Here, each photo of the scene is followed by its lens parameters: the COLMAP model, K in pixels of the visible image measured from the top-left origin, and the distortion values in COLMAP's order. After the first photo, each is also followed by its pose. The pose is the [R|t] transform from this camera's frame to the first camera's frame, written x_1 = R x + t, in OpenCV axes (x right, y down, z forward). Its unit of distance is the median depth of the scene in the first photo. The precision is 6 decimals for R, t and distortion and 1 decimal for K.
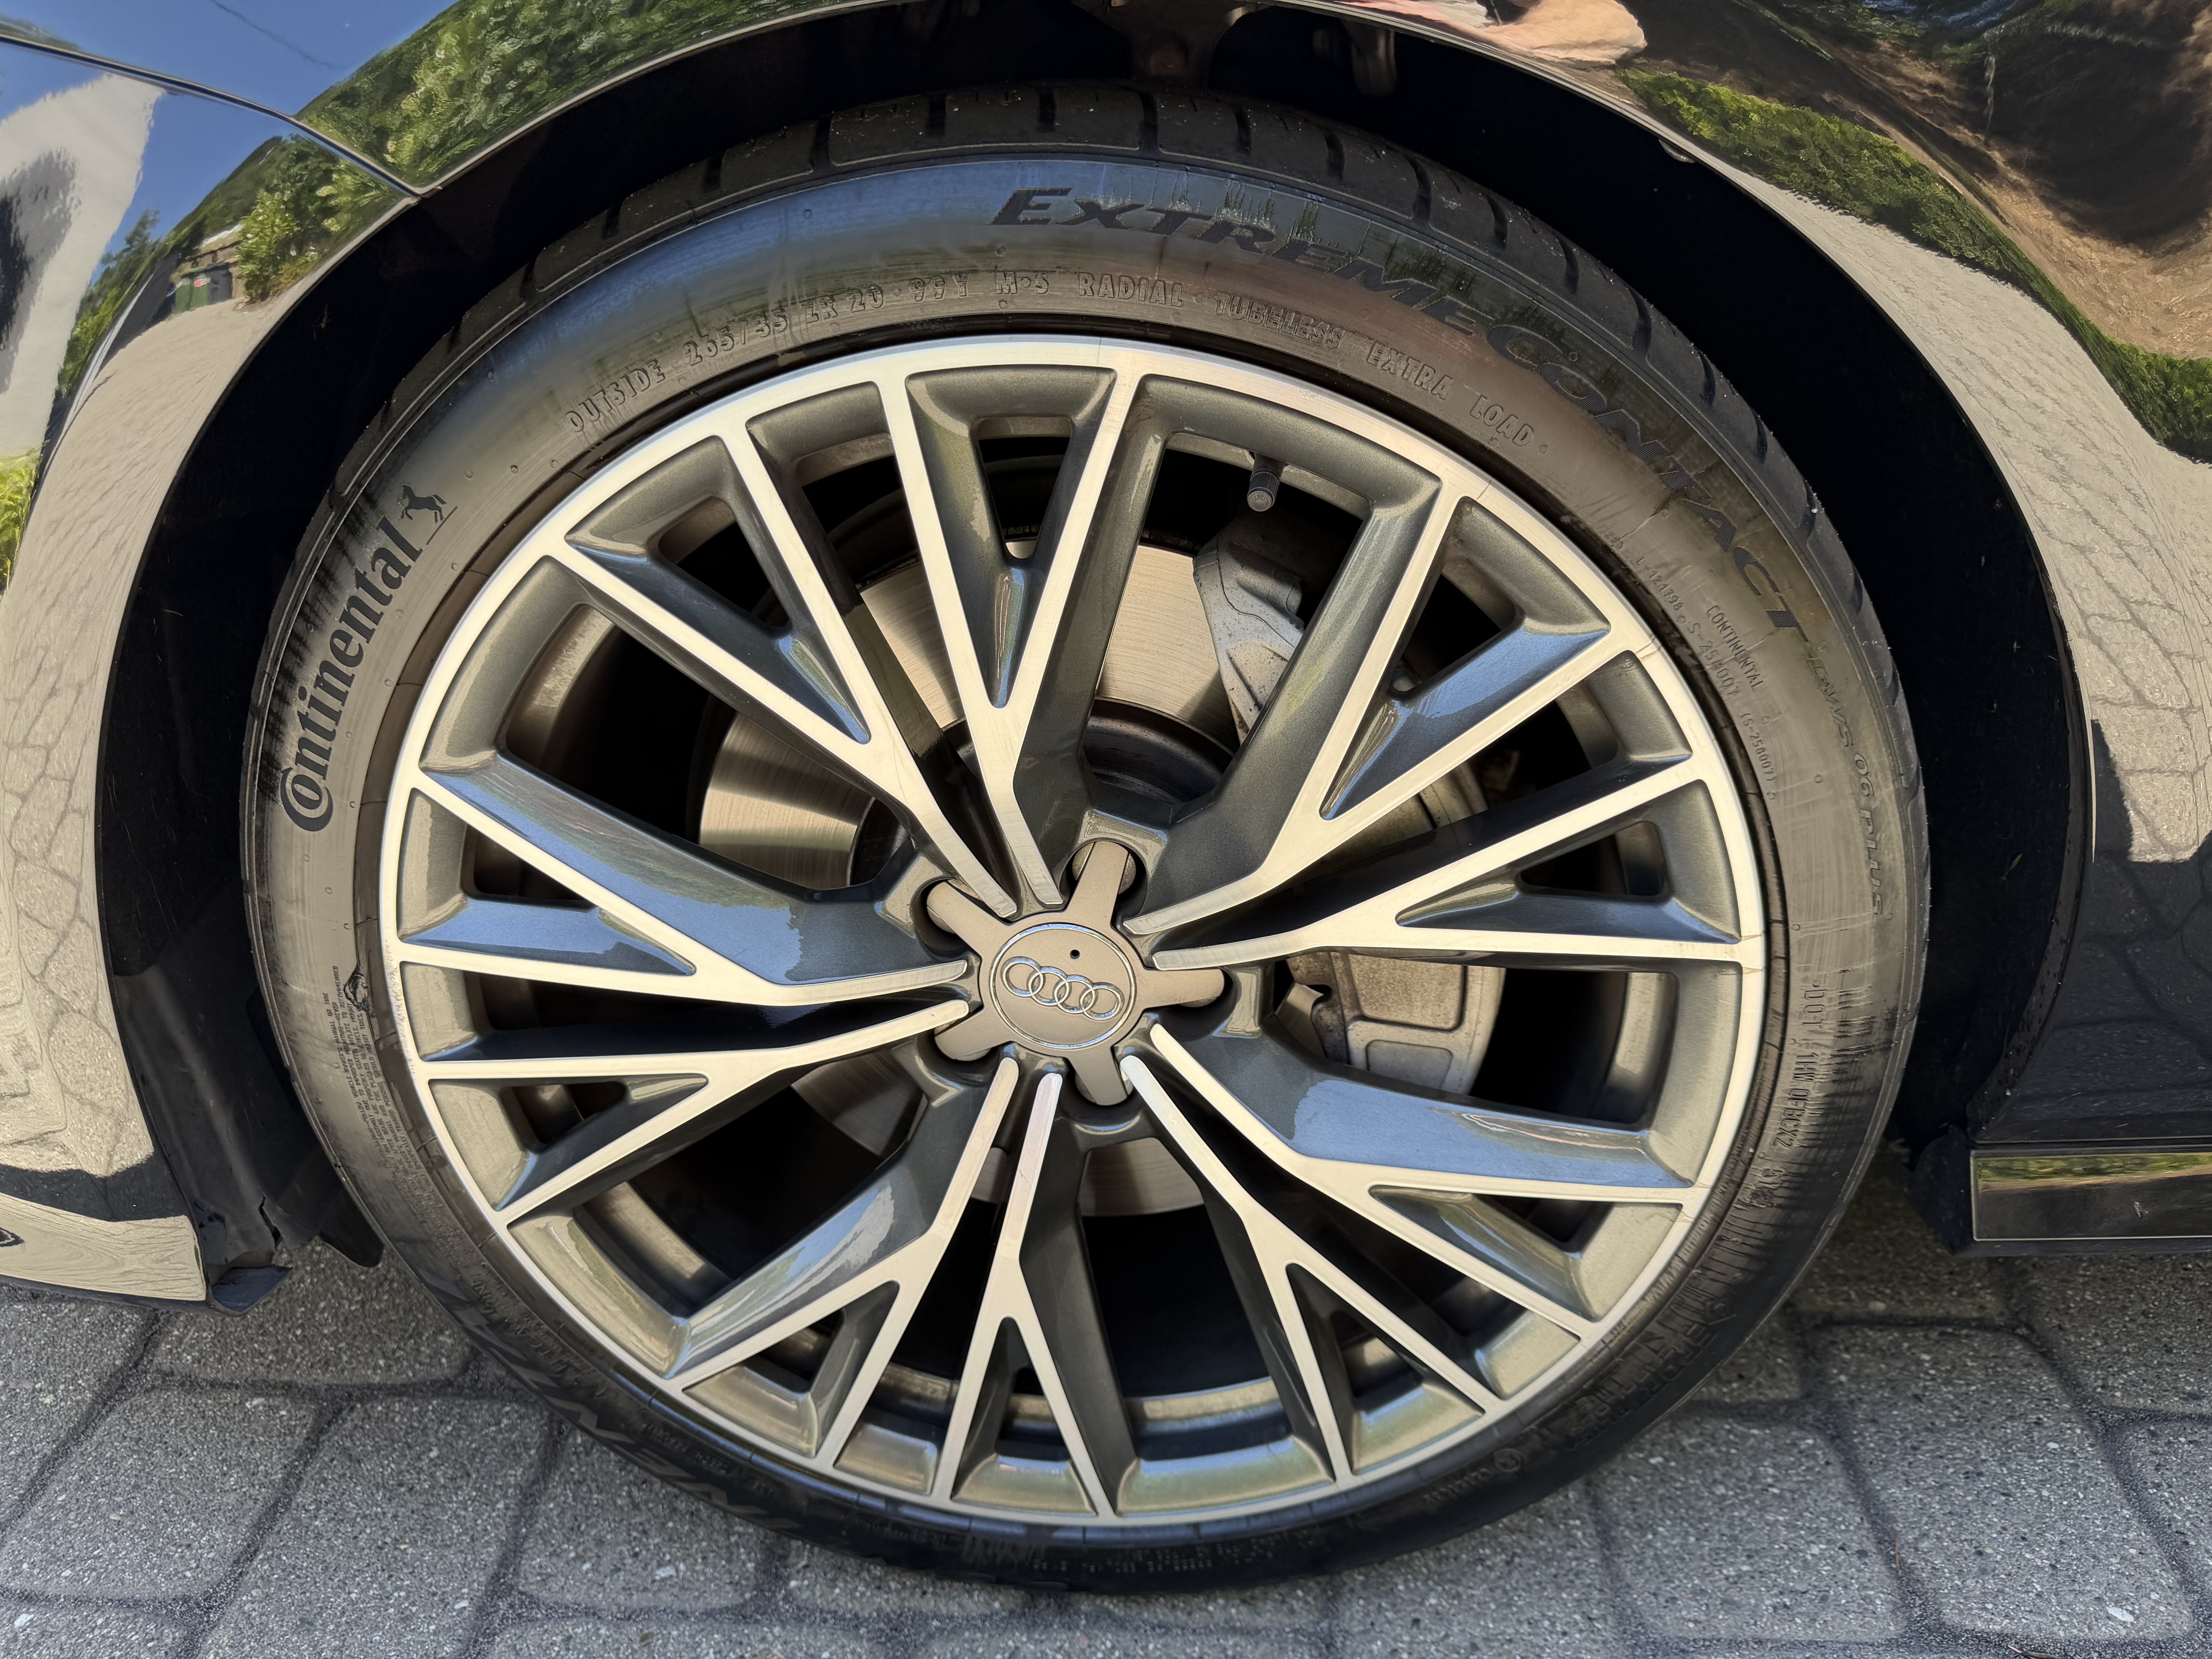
lens RADIAL K [[1534.9, 0, 1106.0], [0, 1534.9, 829.5], [0, 0, 1]] dist [0.003186, 0.003993]
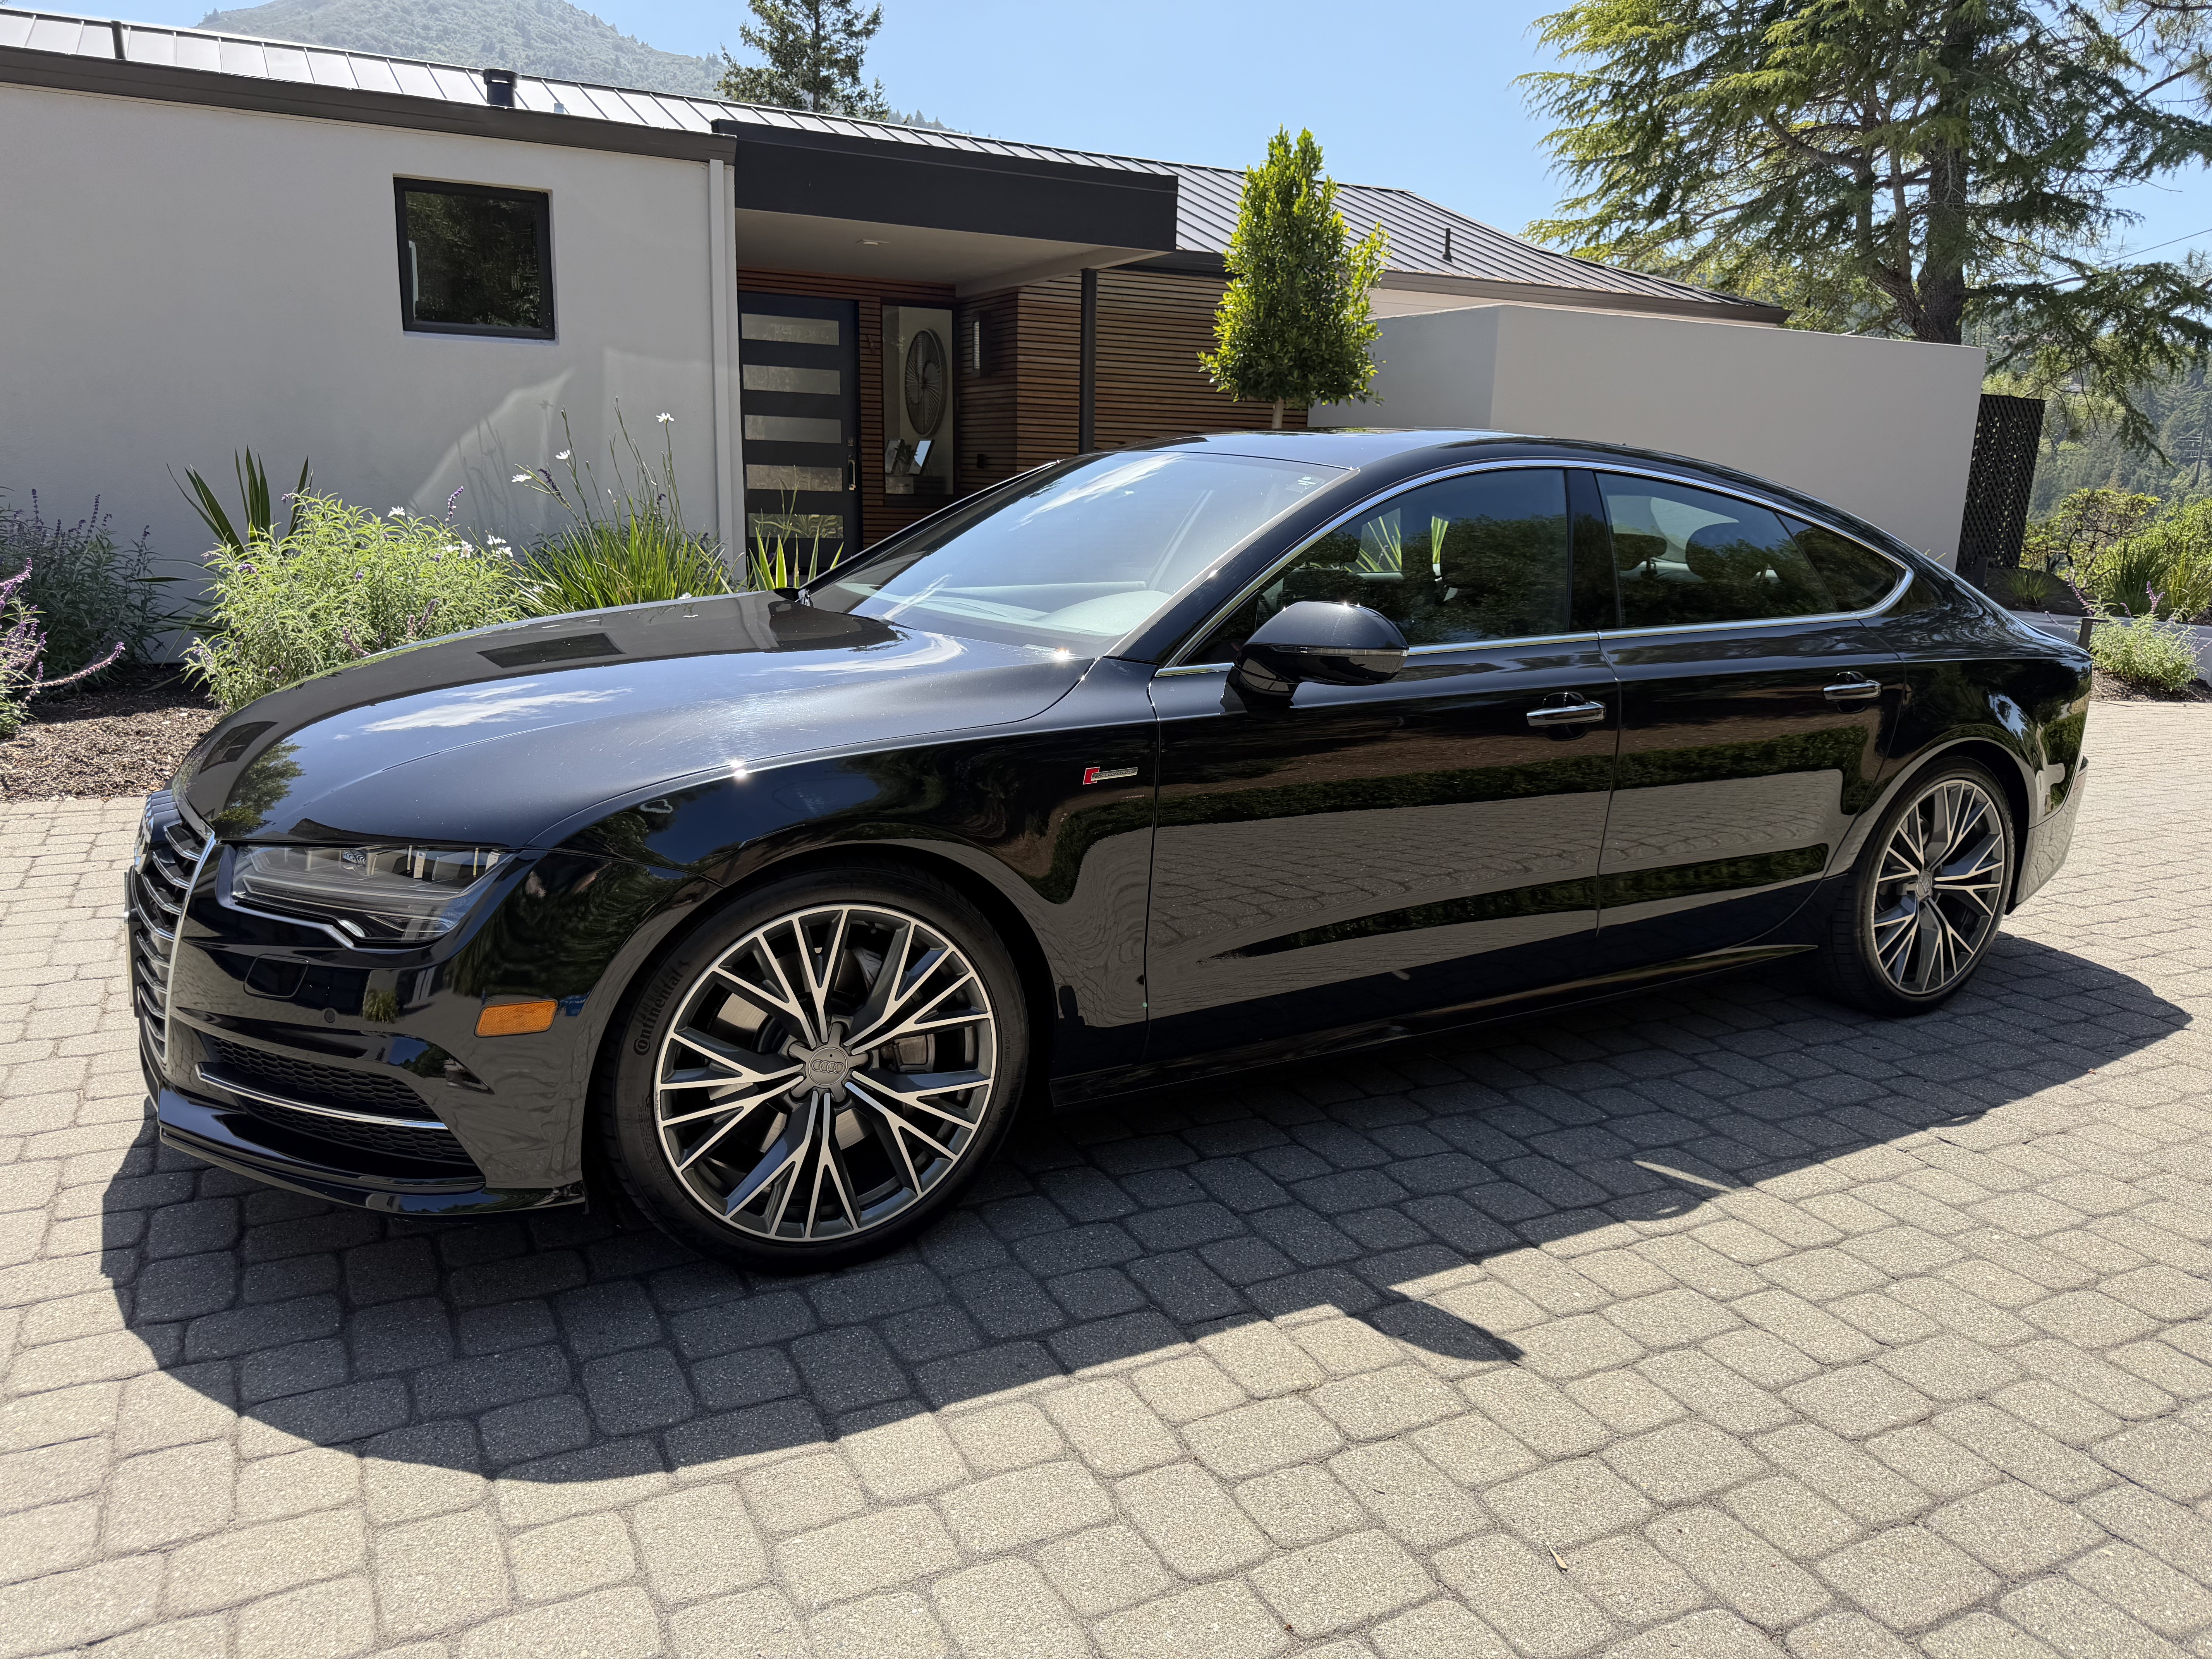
lens RADIAL K [[1534.9, 0, 1106.0], [0, 1534.9, 829.5], [0, 0, 1]] dist [0.003186, 0.003993]
pose [[0.849095, -0.095279, 0.519577, -1.394645], [0.243130, 0.943712, -0.224268, 0.583166], [-0.468963, 0.316749, 0.824466, -2.695021]]
